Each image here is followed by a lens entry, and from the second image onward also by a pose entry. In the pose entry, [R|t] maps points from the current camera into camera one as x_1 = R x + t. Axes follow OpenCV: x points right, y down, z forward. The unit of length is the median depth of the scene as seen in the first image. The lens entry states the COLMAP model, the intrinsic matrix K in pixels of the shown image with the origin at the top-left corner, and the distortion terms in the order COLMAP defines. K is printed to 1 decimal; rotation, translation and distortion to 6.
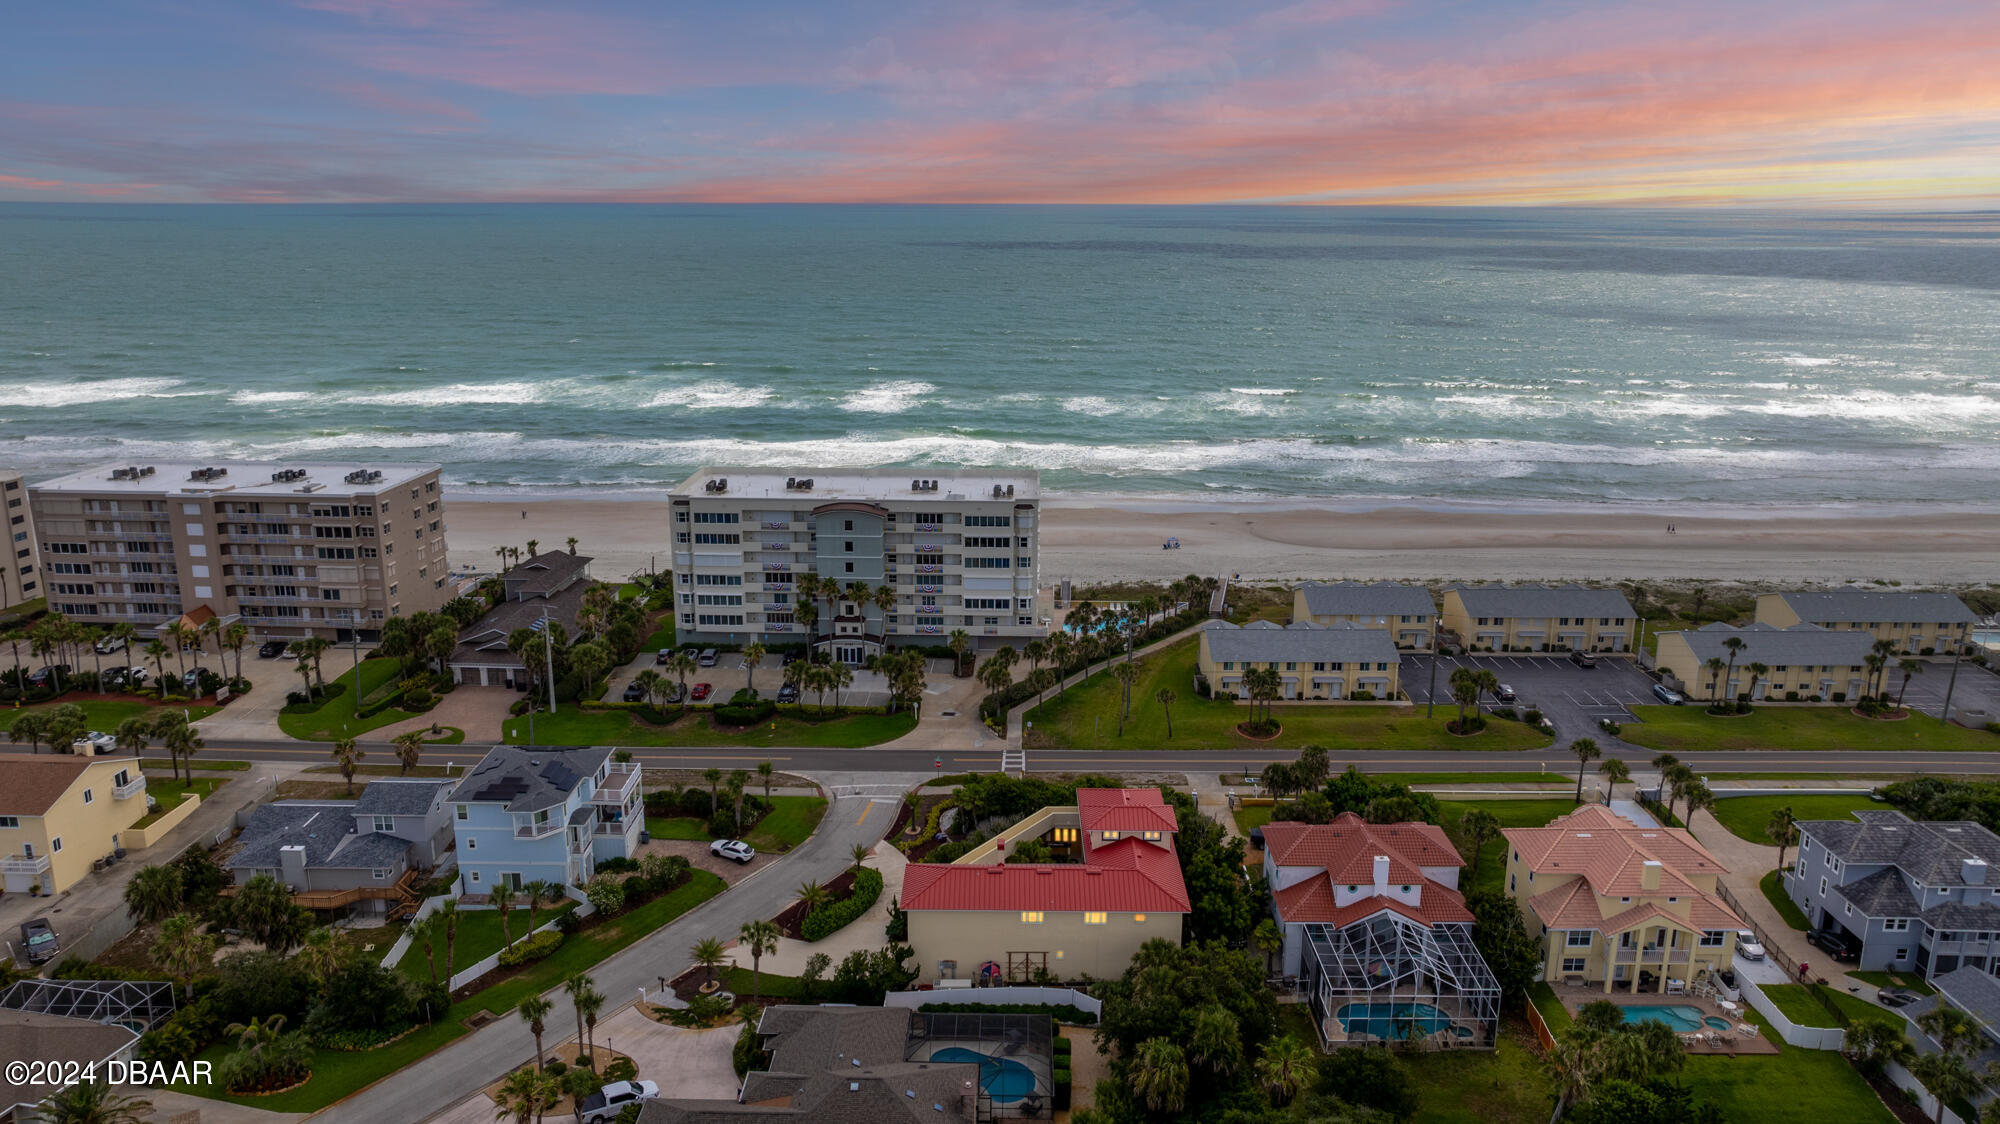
lens RADIAL K [[1400.4, 0, 1000.0], [0, 1400.4, 562.0], [0, 0, 1]] dist [-0.021704, 0.001779]
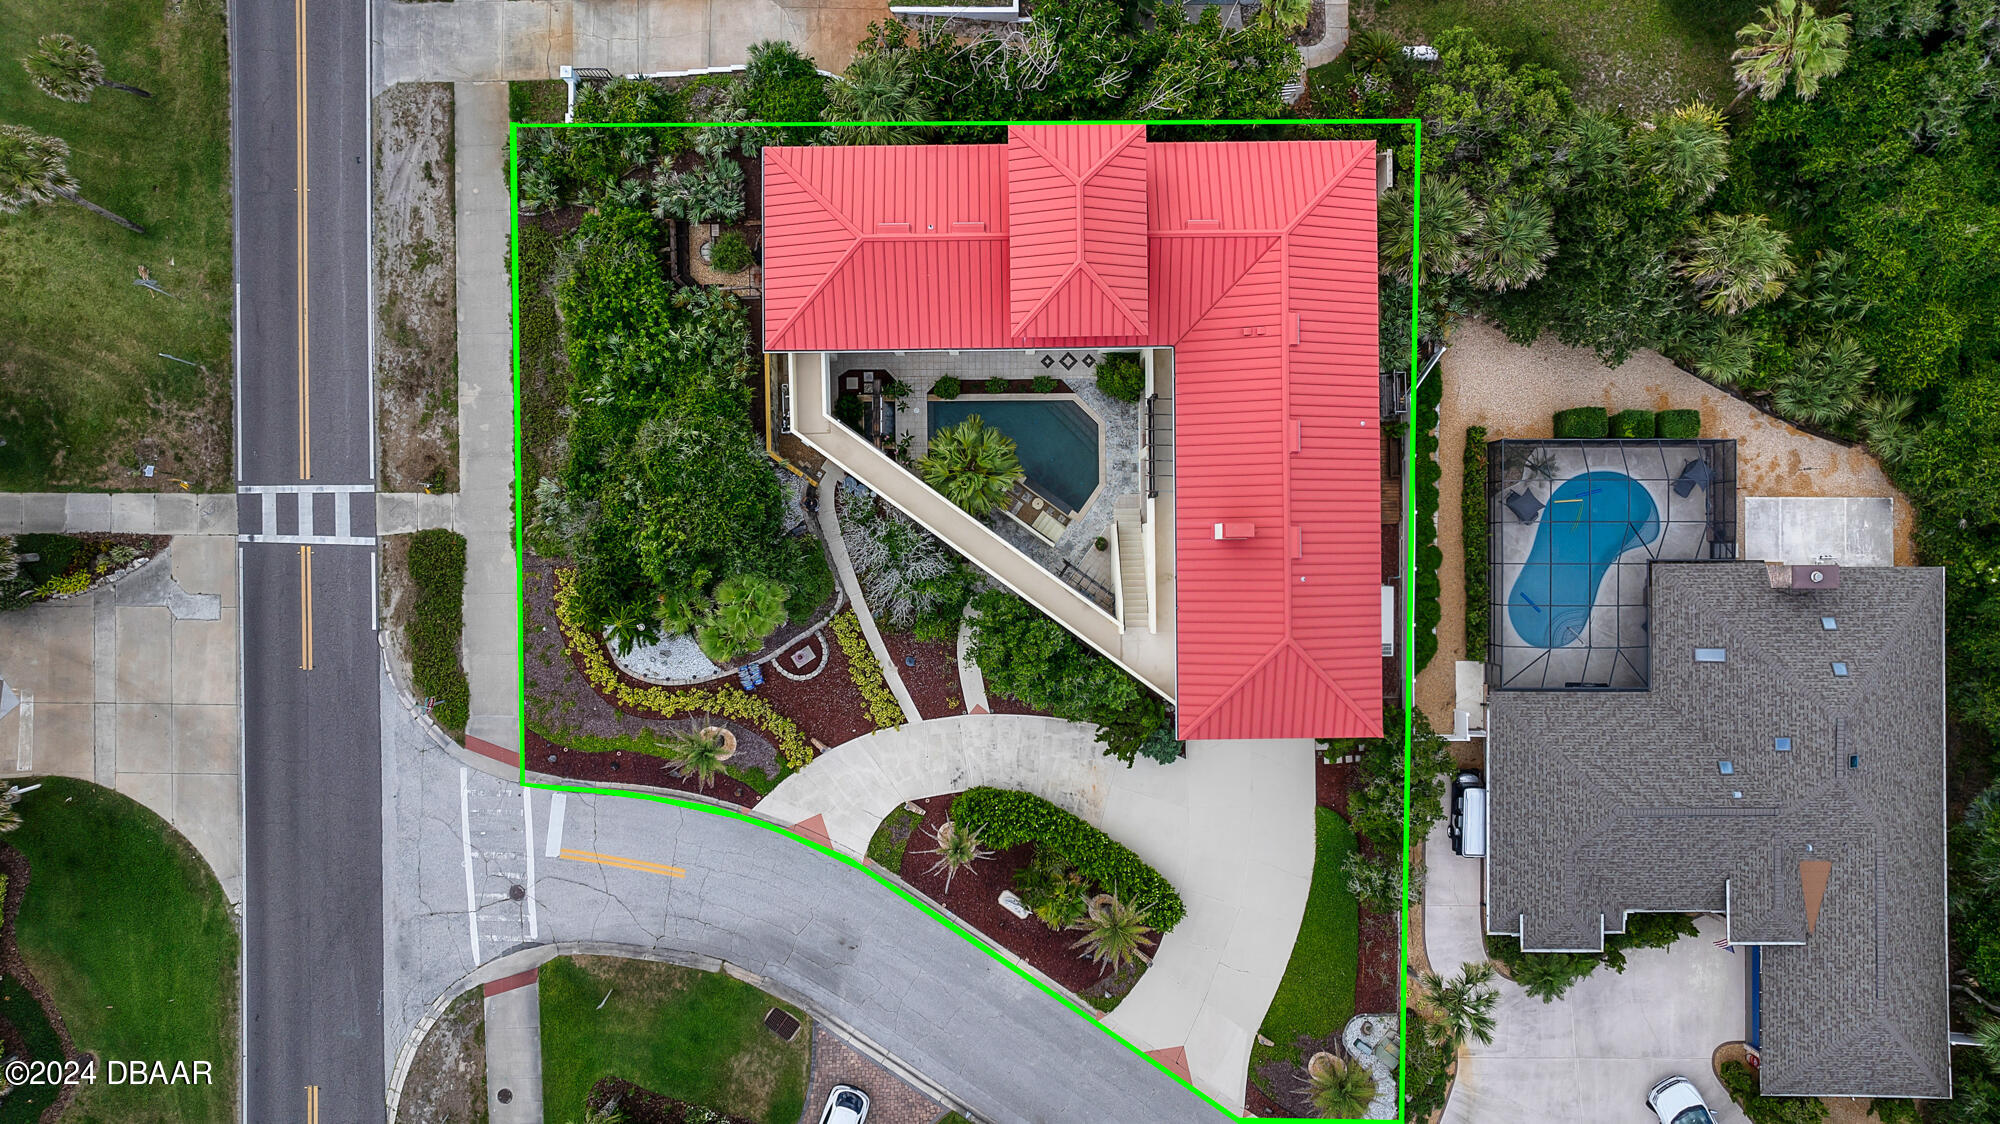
lens RADIAL K [[1400.4, 0, 1000.0], [0, 1400.4, 562.0], [0, 0, 1]] dist [-0.021704, 0.001779]
pose [[-0.016479, -0.999862, 0.001930, -0.007855], [0.250267, -0.002256, 0.968174, -0.164717], [-0.968036, 0.016437, 0.250270, 0.645914]]
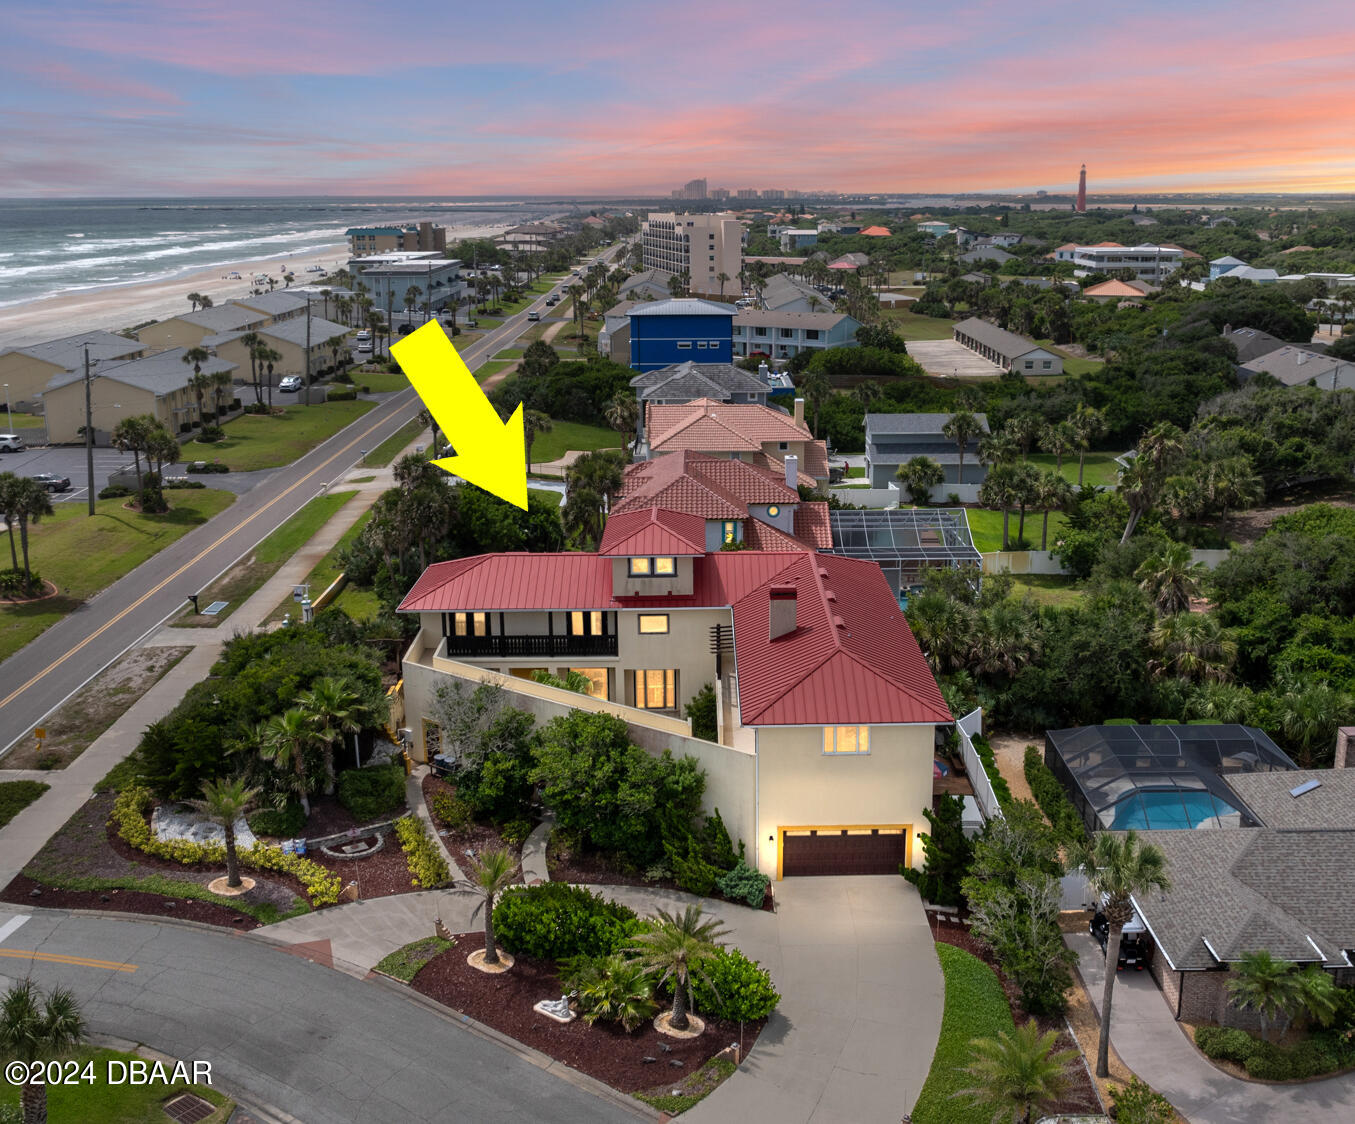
lens RADIAL K [[1406.1, 0, 736.4], [0, 1406.1, 558.9], [0, 0, 1]] dist [-0.017771, -0.025370]
pose [[-0.032206, -0.257526, 0.965734, -0.328168], [0.247881, 0.933990, 0.257328, 0.036635], [-0.968255, 0.247675, 0.033756, 0.668363]]
